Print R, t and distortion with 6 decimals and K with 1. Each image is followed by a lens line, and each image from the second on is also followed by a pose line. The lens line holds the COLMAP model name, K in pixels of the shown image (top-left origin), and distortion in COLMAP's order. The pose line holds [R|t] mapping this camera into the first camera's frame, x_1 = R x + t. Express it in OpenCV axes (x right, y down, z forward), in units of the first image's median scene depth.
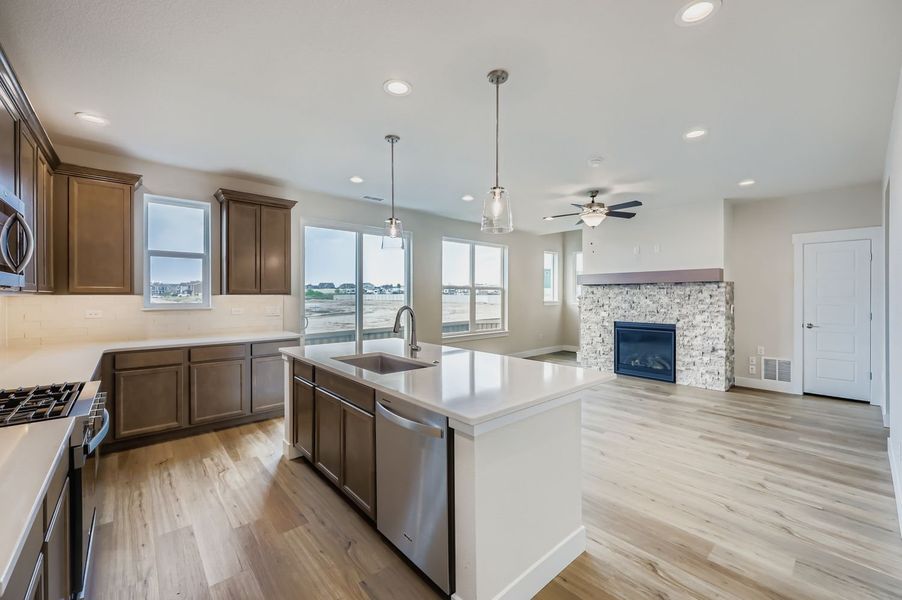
lens RADIAL K [[366.6, 0, 468.9], [0, 366.6, 301.9], [0, 0, 1]] dist [-0.000547, -0.000386]
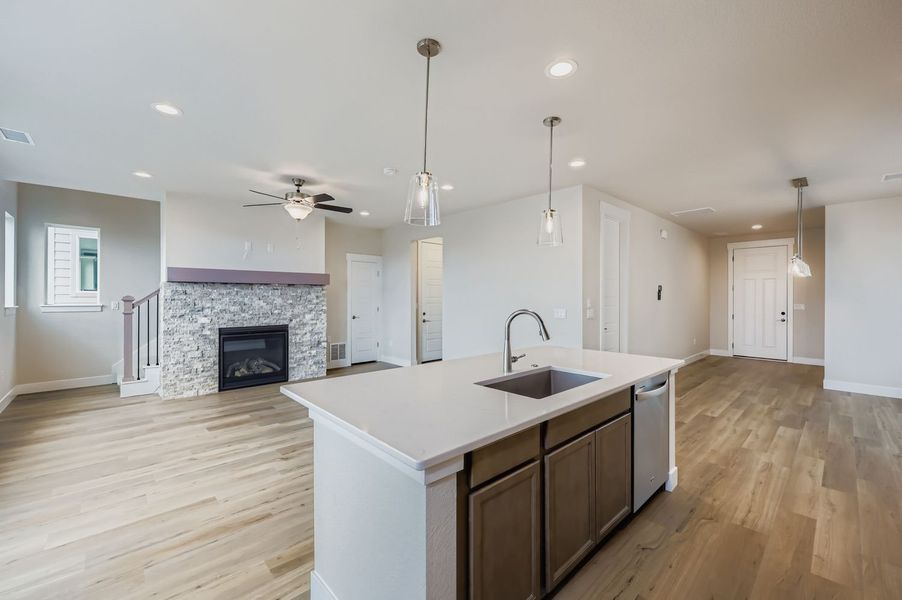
lens RADIAL K [[366.6, 0, 449.2], [0, 366.6, 298.8], [0, 0, 1]] dist [-0.000547, -0.000386]
pose [[0.011335, -0.006368, 0.999915, -0.479128], [0.016491, 0.999845, 0.006180, -0.010246], [-0.999800, 0.016420, 0.011439, 0.548270]]
